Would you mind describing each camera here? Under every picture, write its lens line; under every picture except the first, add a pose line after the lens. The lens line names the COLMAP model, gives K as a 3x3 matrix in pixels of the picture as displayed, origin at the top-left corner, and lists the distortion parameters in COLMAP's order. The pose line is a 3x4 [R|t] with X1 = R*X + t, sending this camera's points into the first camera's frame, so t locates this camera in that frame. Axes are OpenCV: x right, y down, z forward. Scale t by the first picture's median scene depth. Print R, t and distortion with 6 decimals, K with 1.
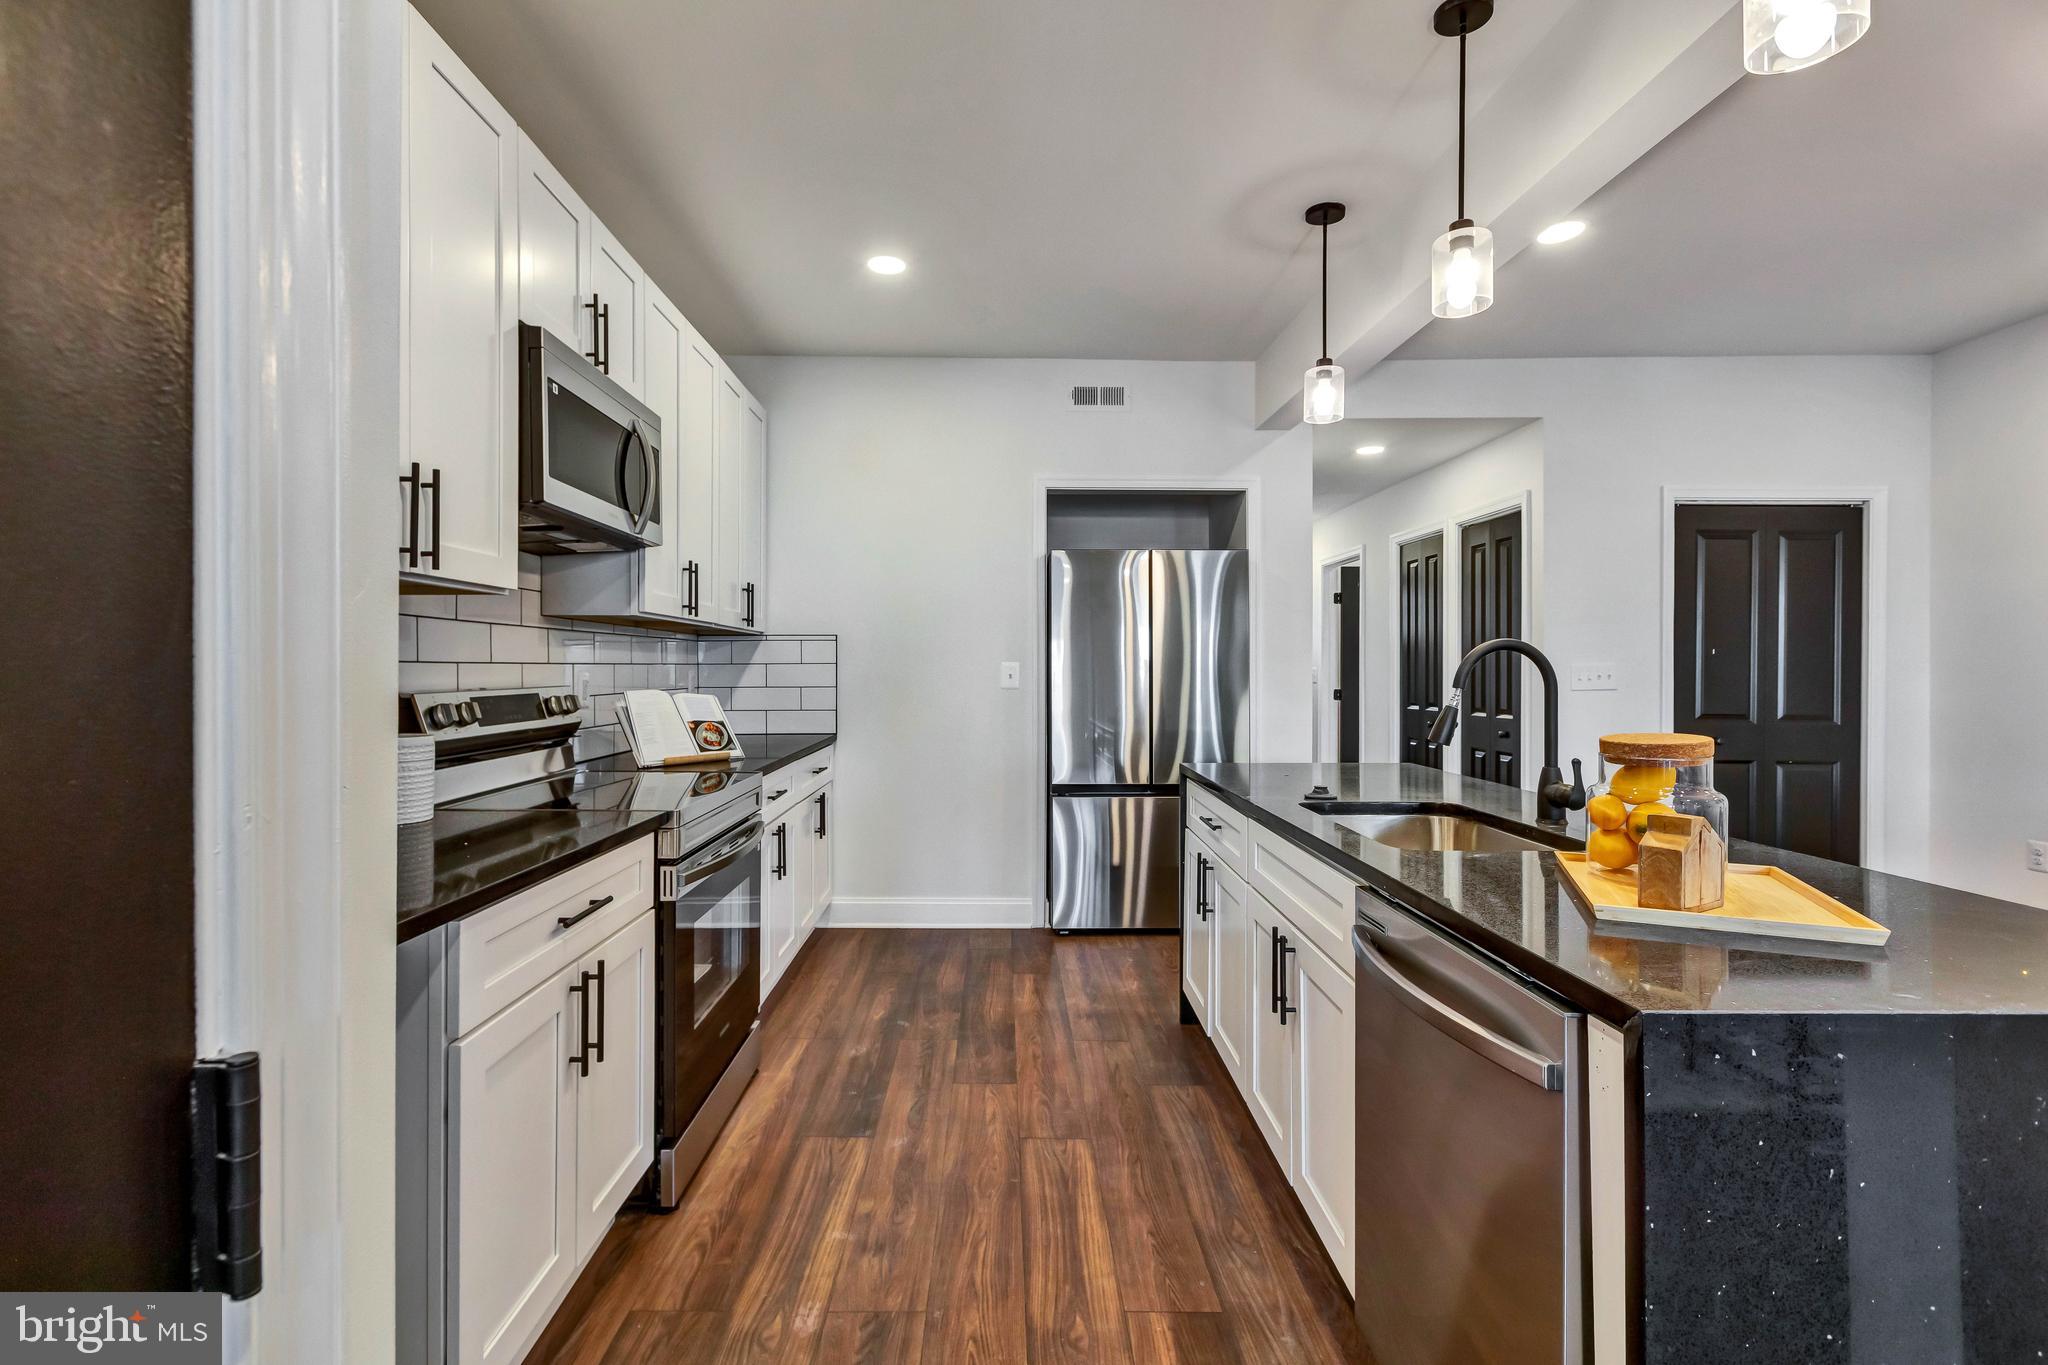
lens RADIAL K [[929.4, 0, 1009.9], [0, 929.4, 676.2], [0, 0, 1]] dist [0.001691, 0.000736]
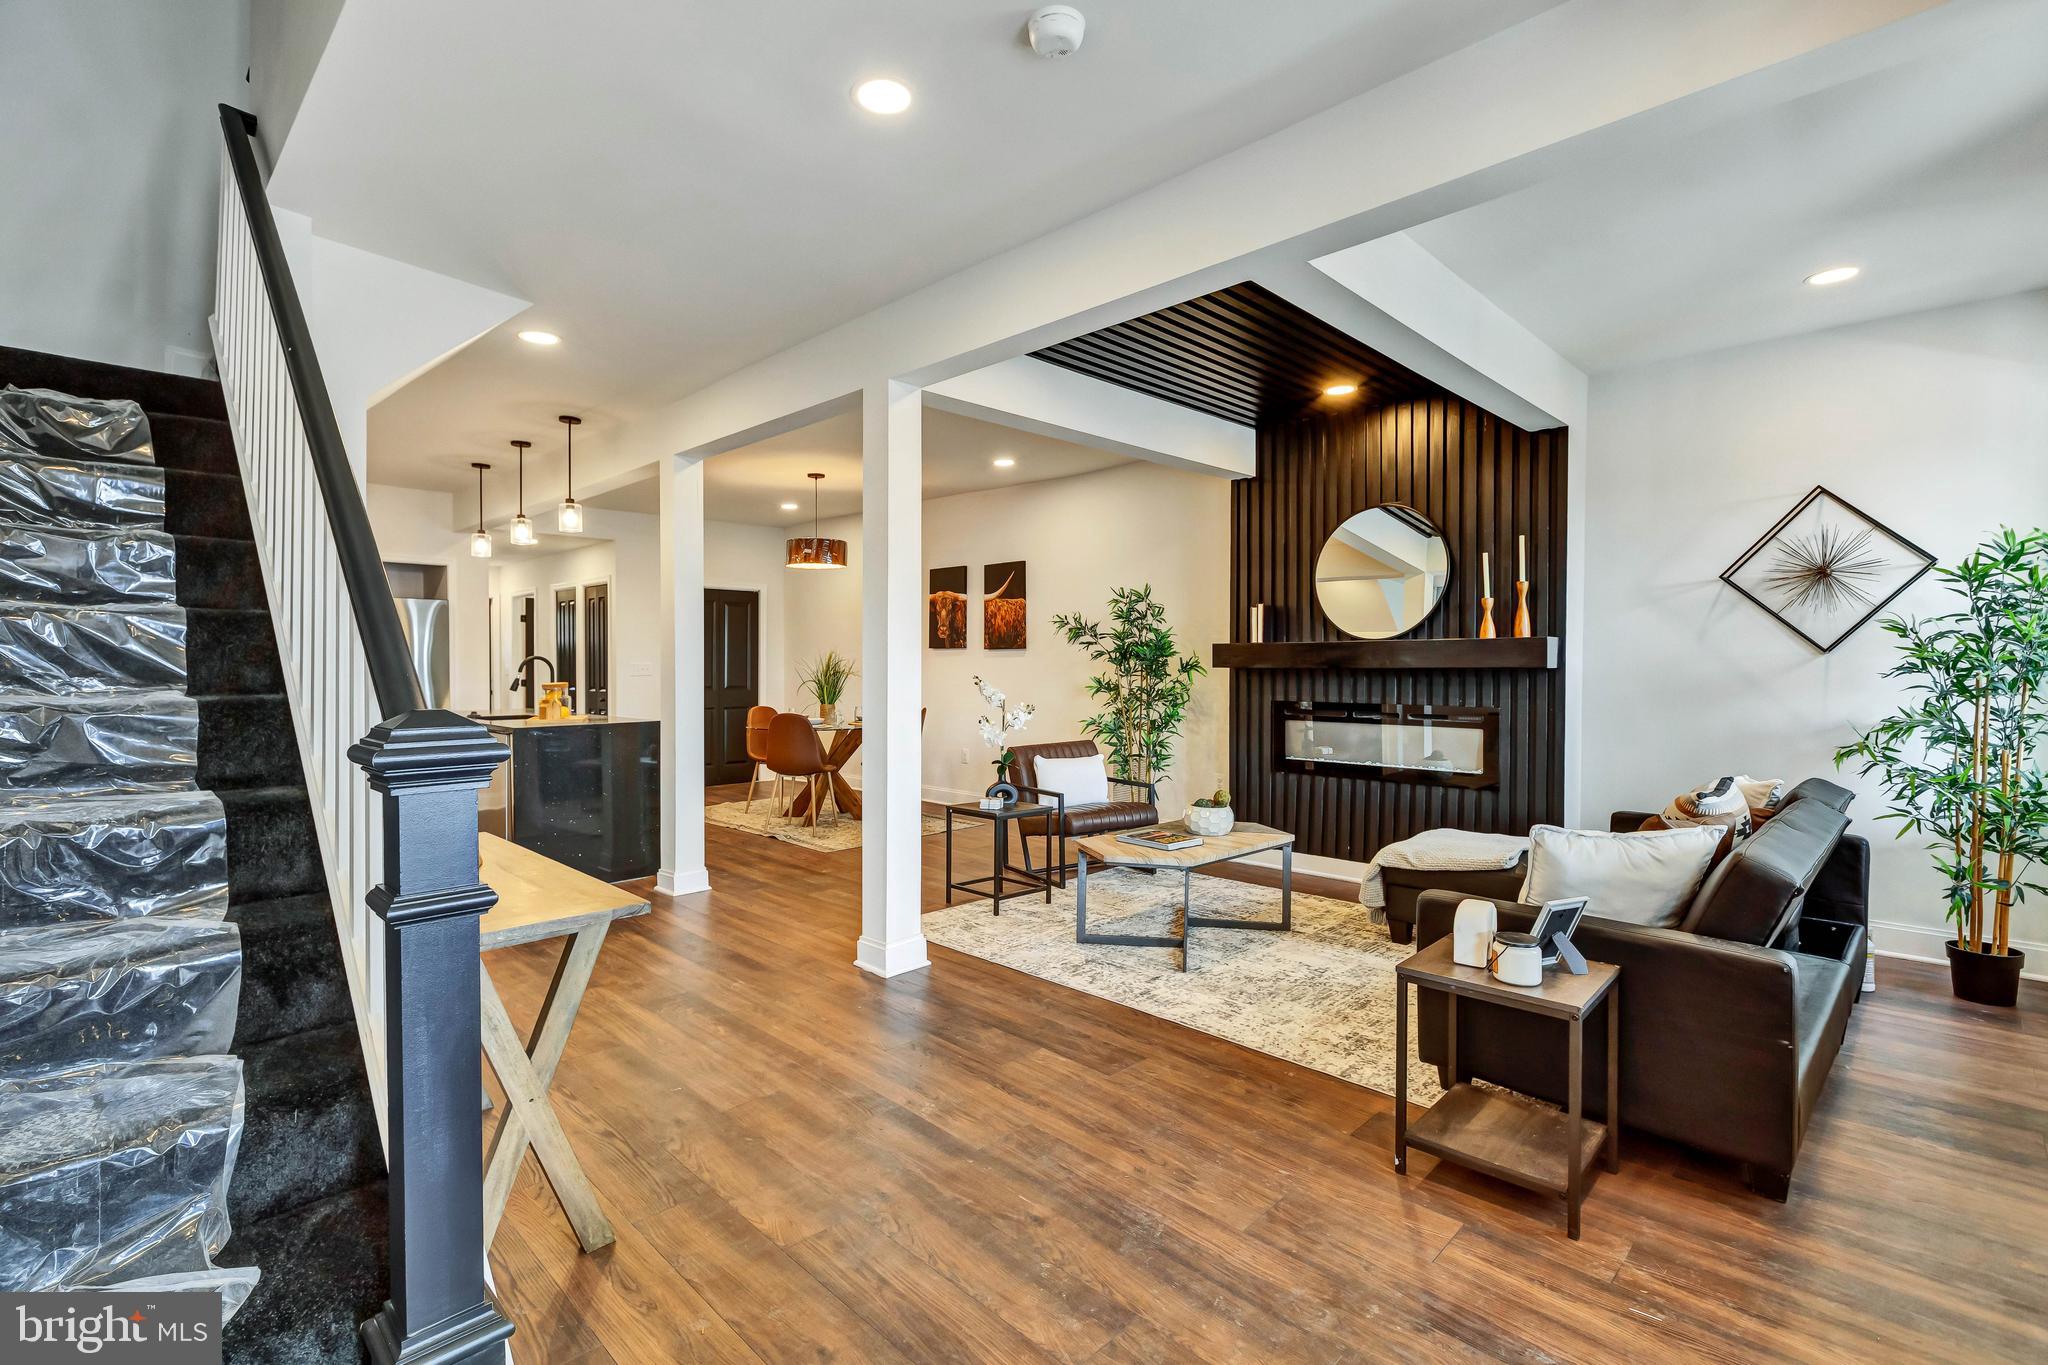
lens RADIAL K [[929.4, 0, 1004.0], [0, 929.4, 667.8], [0, 0, 1]] dist [0.001691, 0.000736]
pose [[0.714881, -0.007703, 0.699204, -0.226973], [0.011937, 0.999928, -0.001189, 0.007116], [-0.699144, 0.009196, 0.714922, -1.020337]]
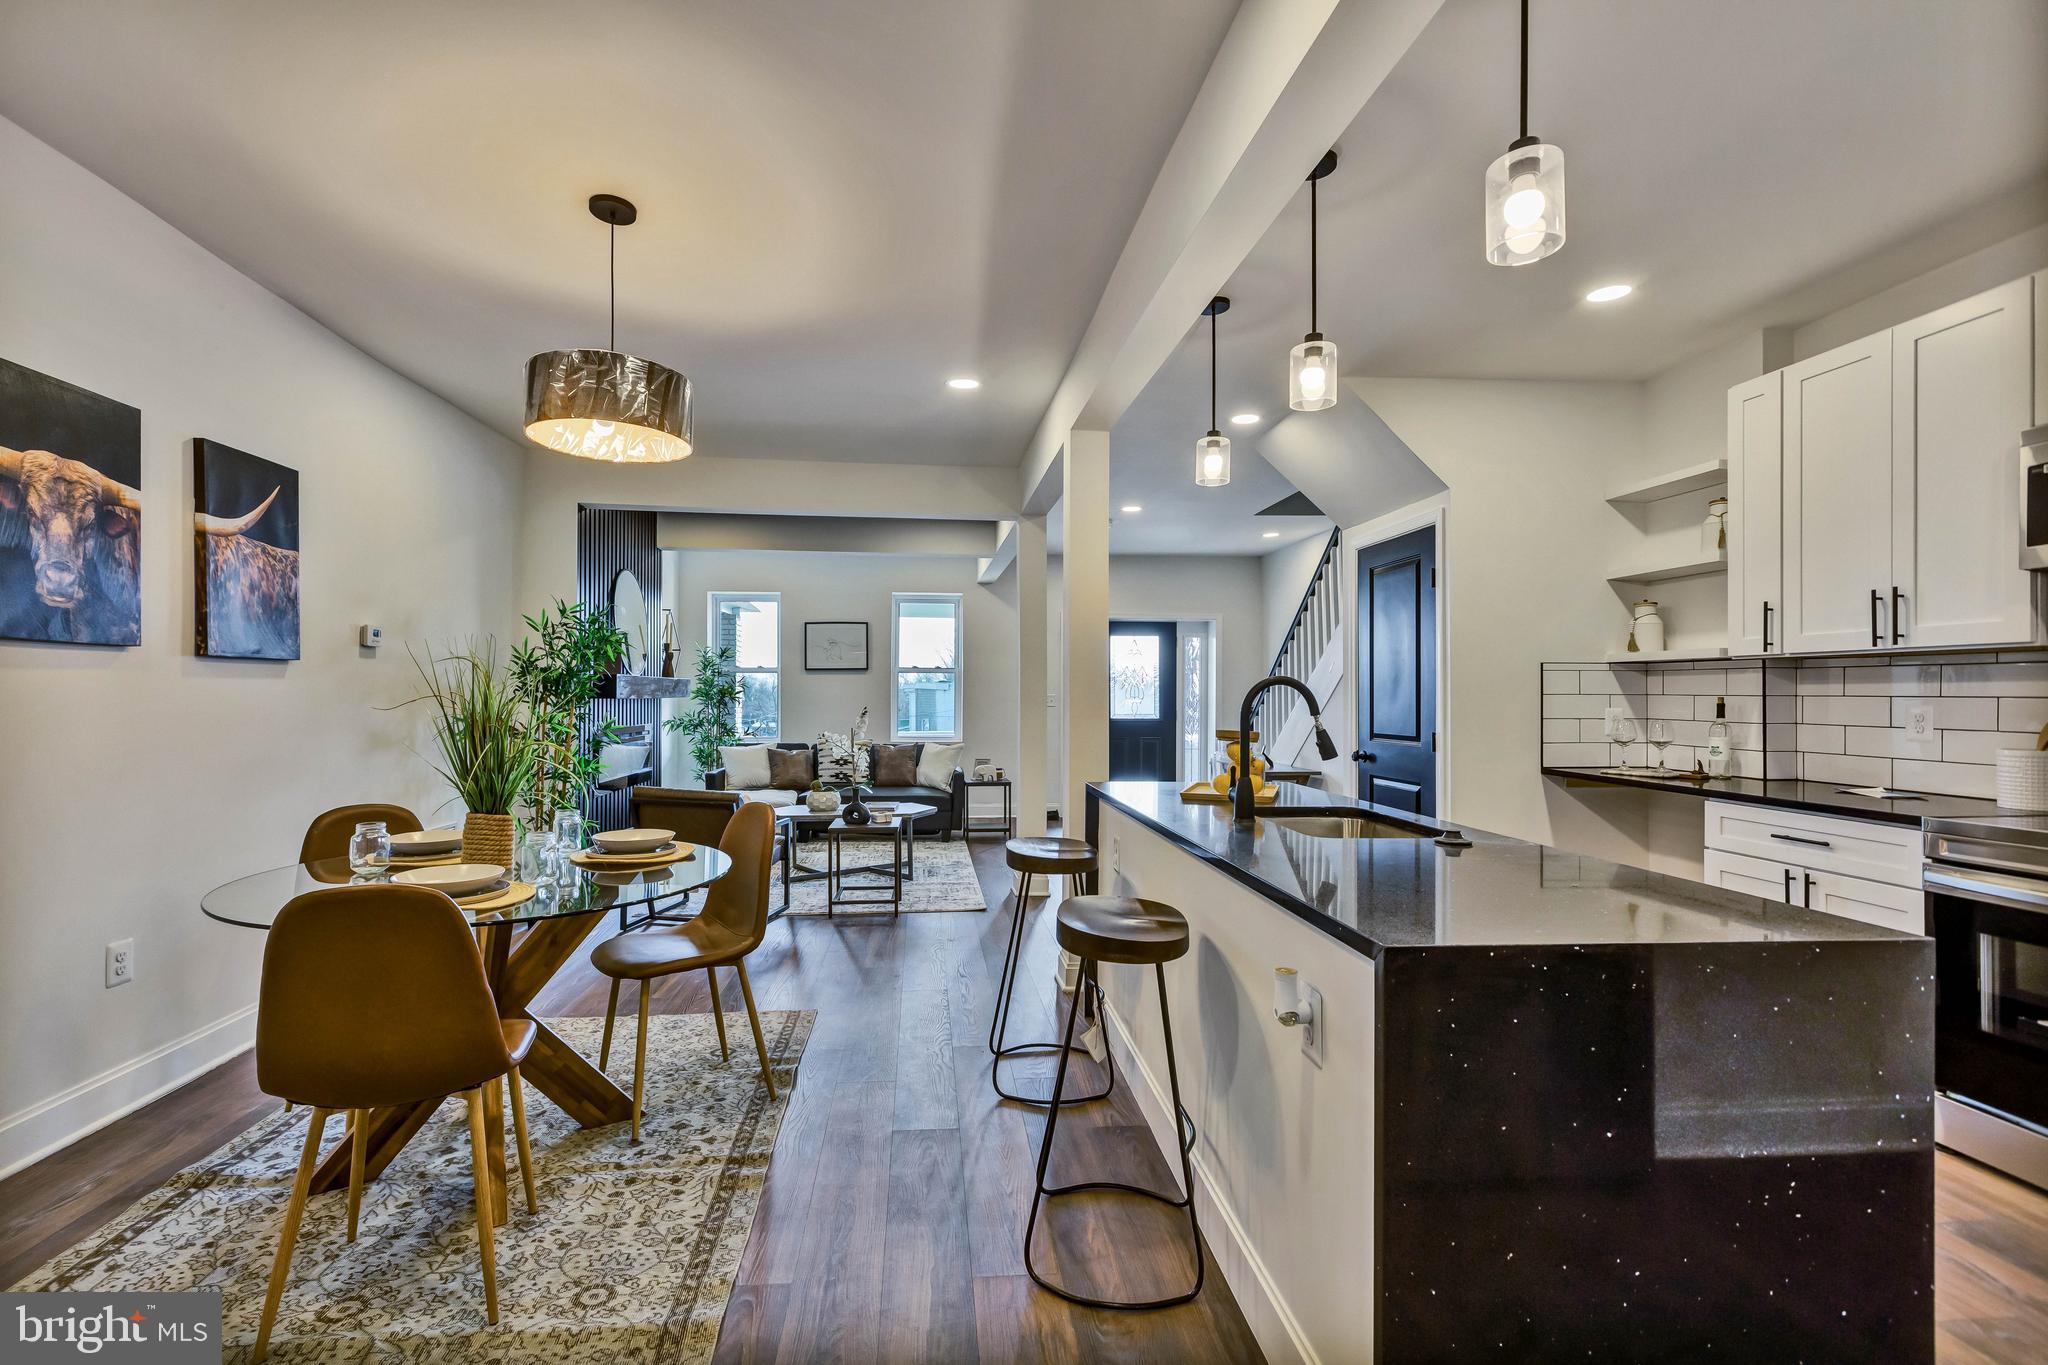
lens RADIAL K [[929.4, 0, 1007.9], [0, 929.4, 685.8], [0, 0, 1]] dist [0.001691, 0.000736]
pose [[-0.996309, -0.005982, -0.085629, 0.462394], [-0.005850, 0.999981, -0.001795, -0.010957], [0.085639, -0.001287, -0.996325, 1.023095]]
